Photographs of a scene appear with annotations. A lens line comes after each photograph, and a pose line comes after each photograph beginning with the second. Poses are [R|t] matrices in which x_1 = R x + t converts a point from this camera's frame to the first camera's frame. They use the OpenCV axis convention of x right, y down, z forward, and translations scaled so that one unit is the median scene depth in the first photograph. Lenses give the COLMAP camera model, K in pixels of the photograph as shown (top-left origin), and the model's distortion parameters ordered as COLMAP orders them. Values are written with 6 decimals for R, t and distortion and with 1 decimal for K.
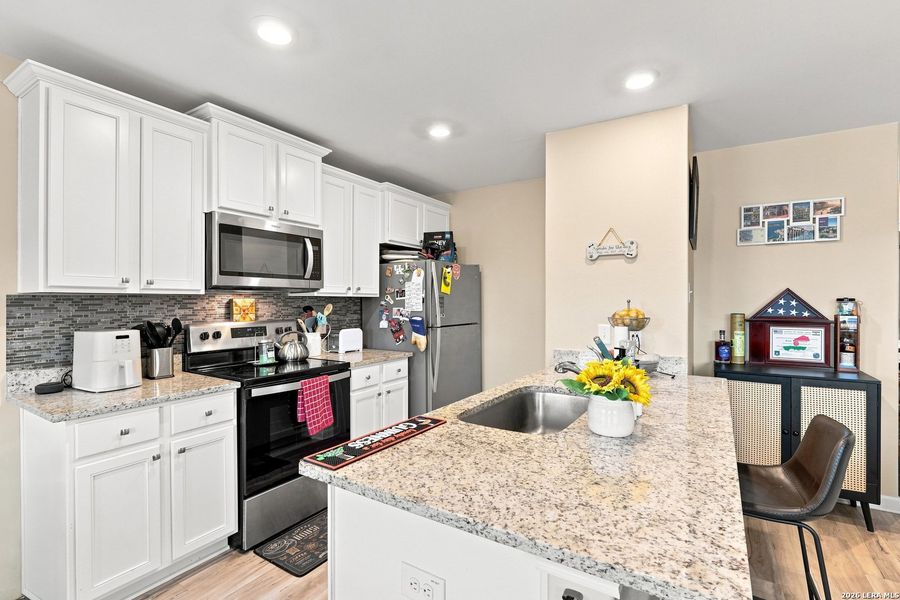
lens RADIAL K [[422.2, 0, 454.3], [0, 422.2, 296.8], [0, 0, 1]] dist [-0.014708, 0.006510]
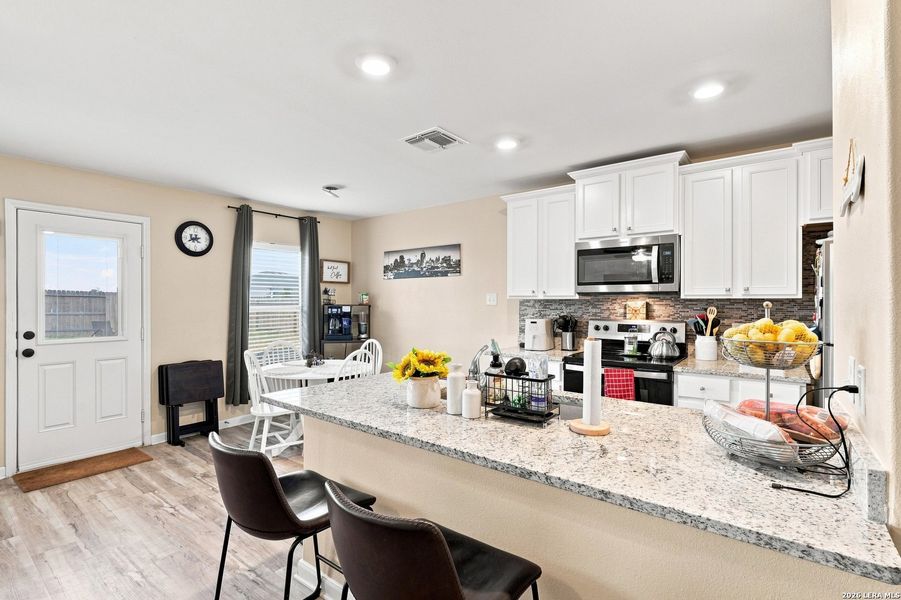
lens RADIAL K [[422.7, 0, 451.1], [0, 422.7, 303.5], [0, 0, 1]] dist [-0.014708, 0.006510]
pose [[-0.096274, 0.001647, -0.995354, 0.862152], [0.007100, 0.999974, 0.000968, 0.005971], [0.995330, -0.006974, -0.096283, 0.635041]]
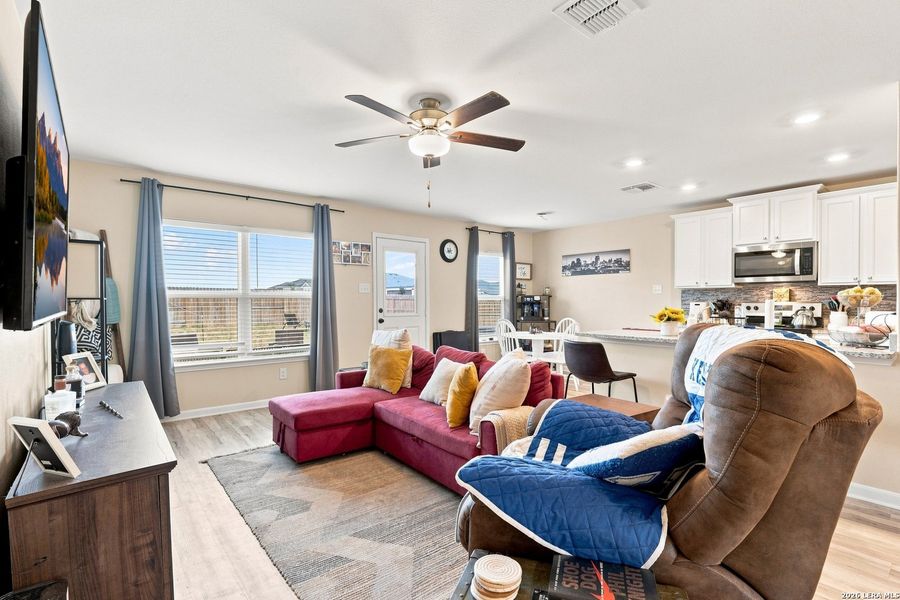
lens RADIAL K [[422.2, 0, 449.4], [0, 422.2, 309.4], [0, 0, 1]] dist [-0.014708, 0.006510]
pose [[-0.315444, 0.017754, -0.948778, 1.714268], [0.008281, 0.999838, 0.015956, 0.055551], [0.948908, -0.002823, -0.315540, 0.278045]]
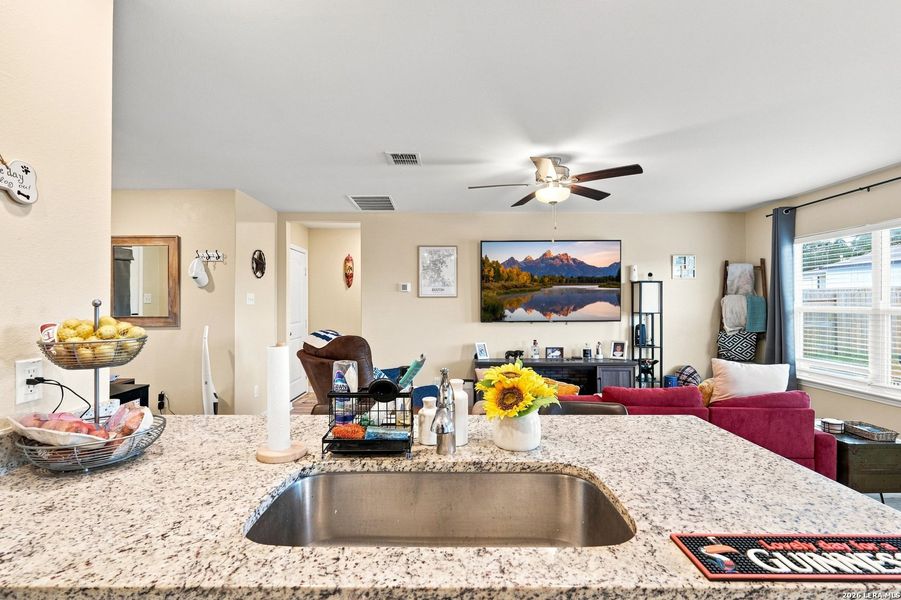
lens RADIAL K [[422.7, 0, 448.6], [0, 422.7, 306.9], [0, 0, 1]] dist [-0.014708, 0.006510]
pose [[-0.527786, -0.008000, 0.849339, -0.175191], [-0.008962, 0.999952, 0.003850, 0.007932], [-0.849330, -0.005580, -0.527833, 0.846545]]
